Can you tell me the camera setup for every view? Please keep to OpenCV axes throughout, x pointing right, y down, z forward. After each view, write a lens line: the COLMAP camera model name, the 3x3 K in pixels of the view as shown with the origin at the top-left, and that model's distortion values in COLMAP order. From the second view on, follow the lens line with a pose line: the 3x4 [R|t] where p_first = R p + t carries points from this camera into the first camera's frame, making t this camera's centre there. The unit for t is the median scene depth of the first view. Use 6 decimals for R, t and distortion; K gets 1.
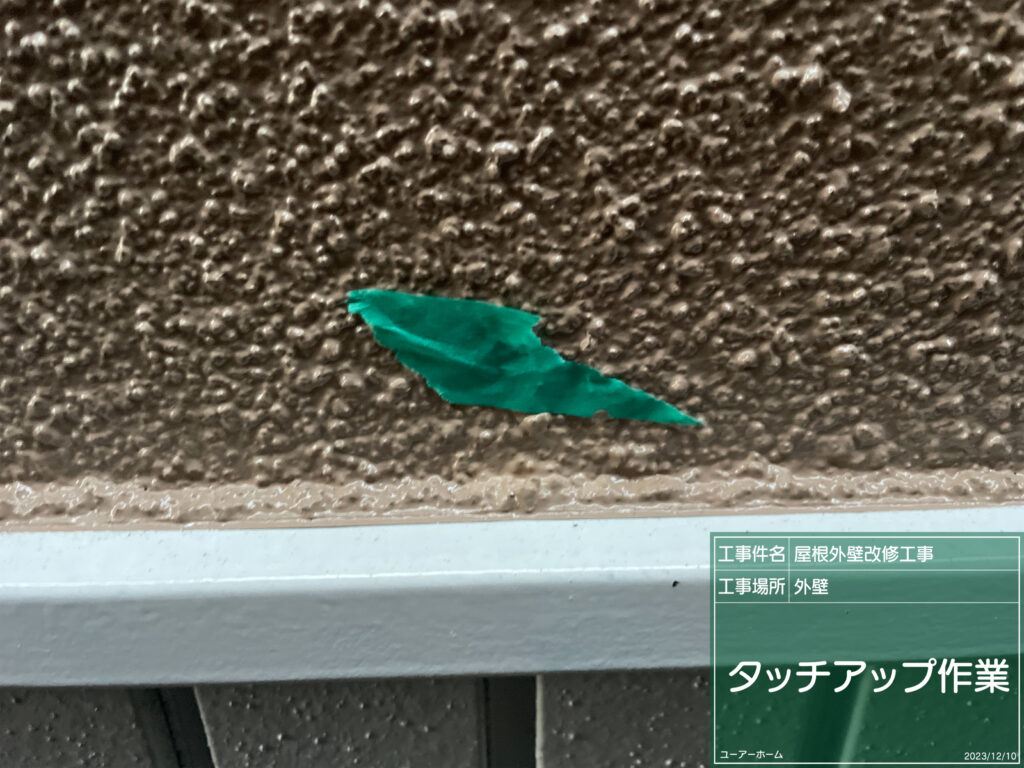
lens RADIAL K [[783.6, 0, 512.0], [0, 783.6, 384.0], [0, 0, 1]] dist [0.061367, -0.113089]
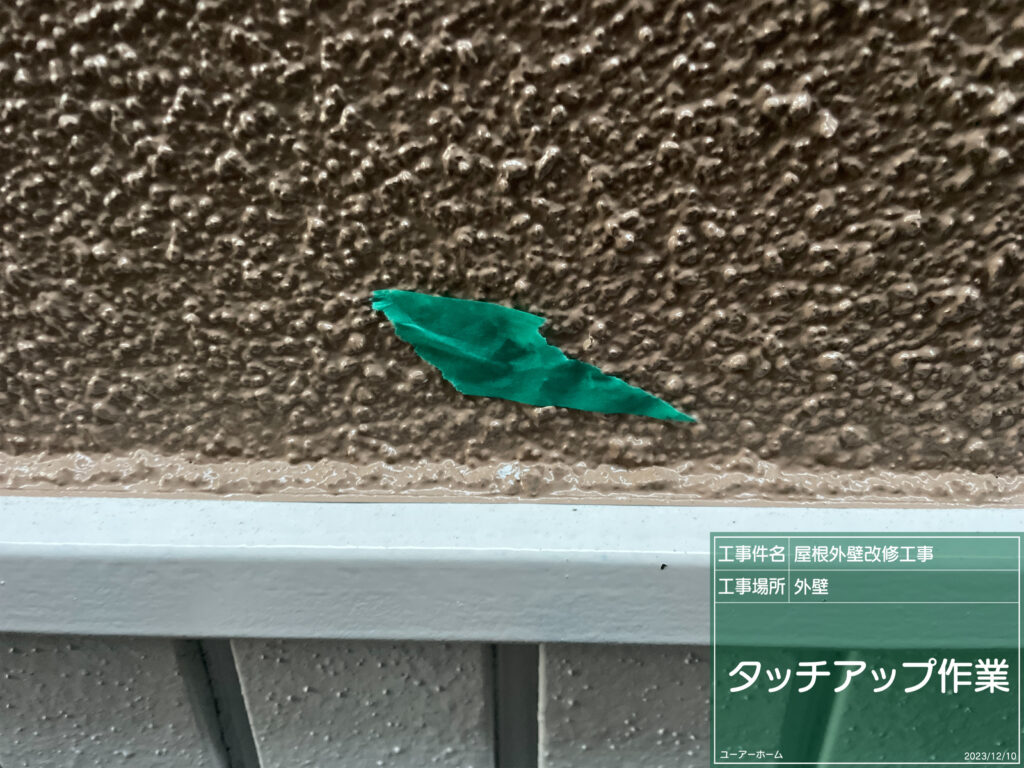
lens RADIAL K [[783.6, 0, 512.0], [0, 783.6, 384.0], [0, 0, 1]] dist [0.061367, -0.113089]
pose [[0.997998, 0.030491, -0.055416, 0.053156], [-0.028831, 0.999119, 0.030505, -0.027265], [0.056297, -0.028846, 0.997997, -0.092821]]
